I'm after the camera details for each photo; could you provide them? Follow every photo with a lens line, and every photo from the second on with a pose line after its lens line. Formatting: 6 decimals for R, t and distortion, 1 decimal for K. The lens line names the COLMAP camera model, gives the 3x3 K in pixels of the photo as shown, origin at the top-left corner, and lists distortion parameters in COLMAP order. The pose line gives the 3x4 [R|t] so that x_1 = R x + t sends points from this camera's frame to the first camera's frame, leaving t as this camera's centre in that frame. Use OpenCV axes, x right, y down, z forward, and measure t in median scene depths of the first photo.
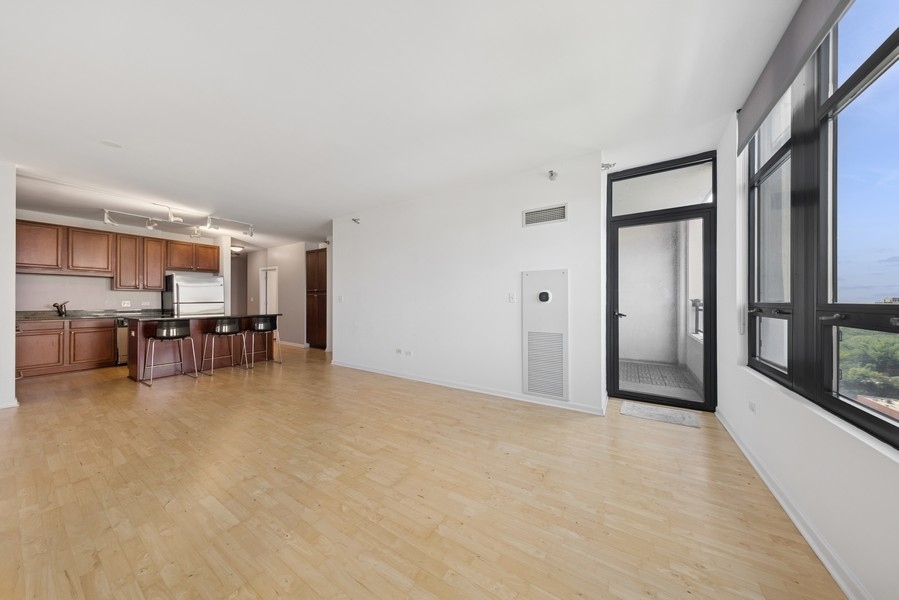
lens RADIAL K [[284.6, 0, 452.9], [0, 284.6, 301.2], [0, 0, 1]] dist [-0.001700, -0.000080]
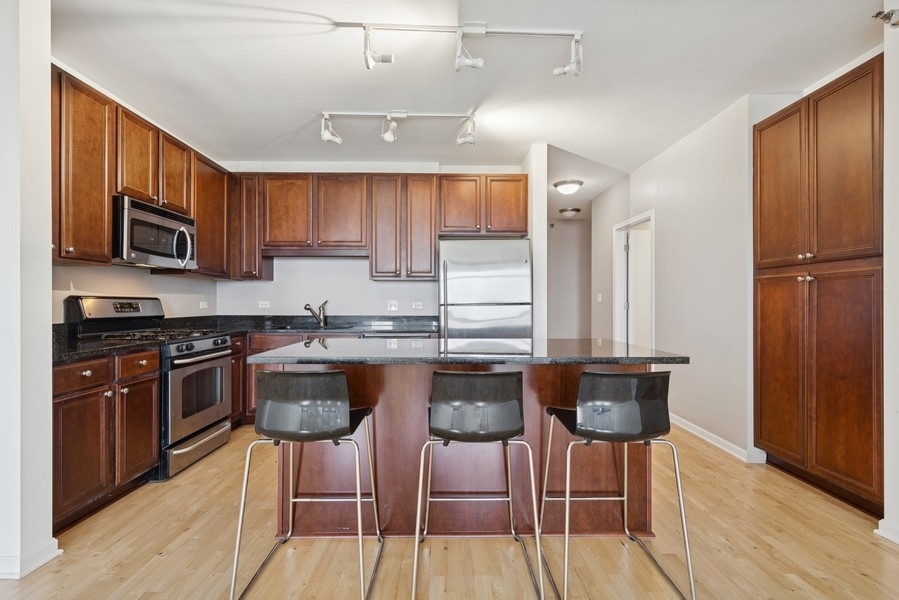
lens RADIAL K [[413.6, 0, 450.5], [0, 413.6, 302.9], [0, 0, 1]] dist [0.004186, 0.000300]
pose [[0.549720, 0.001268, -0.835348, -0.378605], [-0.001247, 0.999999, 0.000697, 0.003048], [0.835348, 0.000659, 0.549721, 0.583260]]
